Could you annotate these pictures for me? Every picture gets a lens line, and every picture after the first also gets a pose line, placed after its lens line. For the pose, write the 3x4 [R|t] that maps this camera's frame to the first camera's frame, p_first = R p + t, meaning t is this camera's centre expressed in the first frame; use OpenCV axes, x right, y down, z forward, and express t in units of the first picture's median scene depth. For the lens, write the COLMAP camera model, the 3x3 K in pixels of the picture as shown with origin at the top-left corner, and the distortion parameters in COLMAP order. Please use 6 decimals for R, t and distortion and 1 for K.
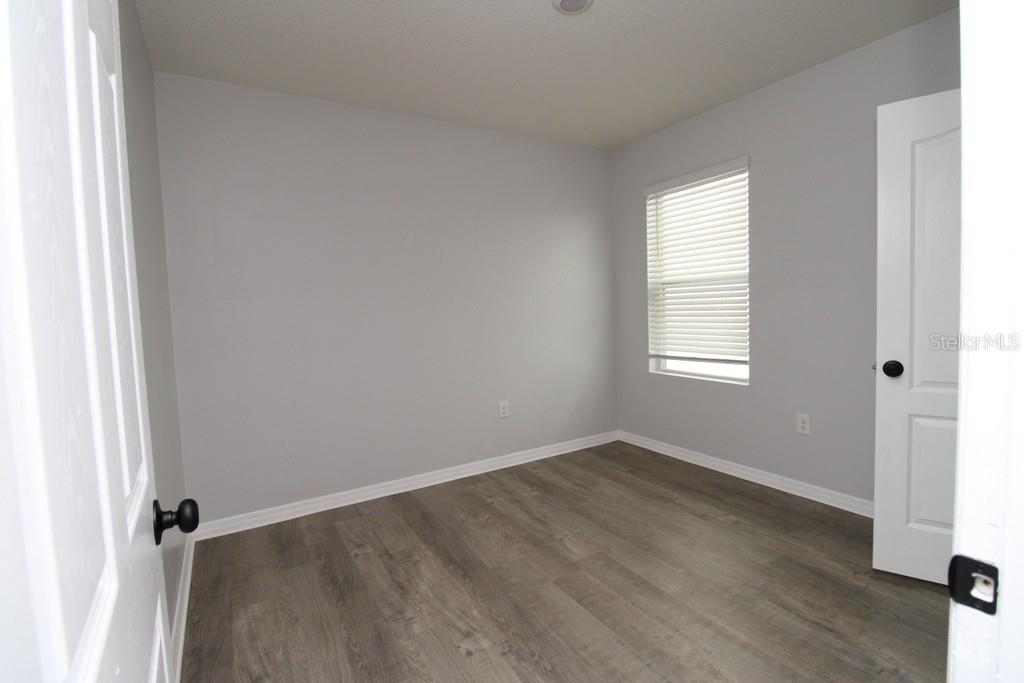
lens RADIAL K [[474.1, 0, 513.3], [0, 474.1, 339.2], [0, 0, 1]] dist [-0.027247, -0.000839]
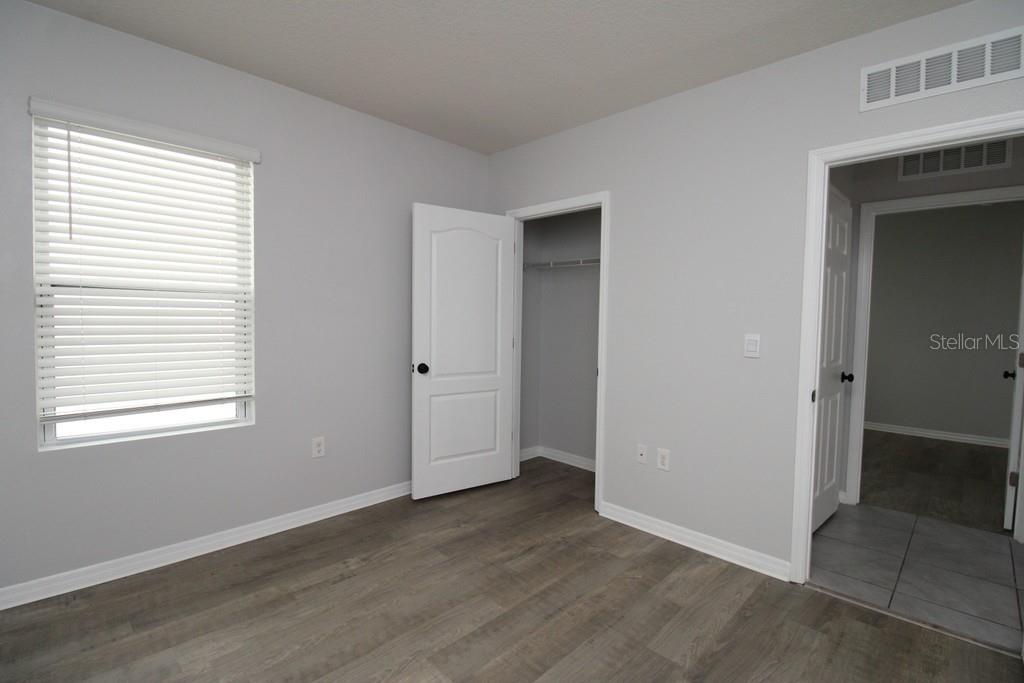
lens RADIAL K [[474.1, 0, 513.3], [0, 474.1, 339.2], [0, 0, 1]] dist [-0.027247, -0.000839]
pose [[-0.243419, -0.011101, 0.969858, -0.483500], [0.063907, 0.997578, 0.027458, -0.052442], [-0.967814, 0.068665, -0.242120, 0.882938]]
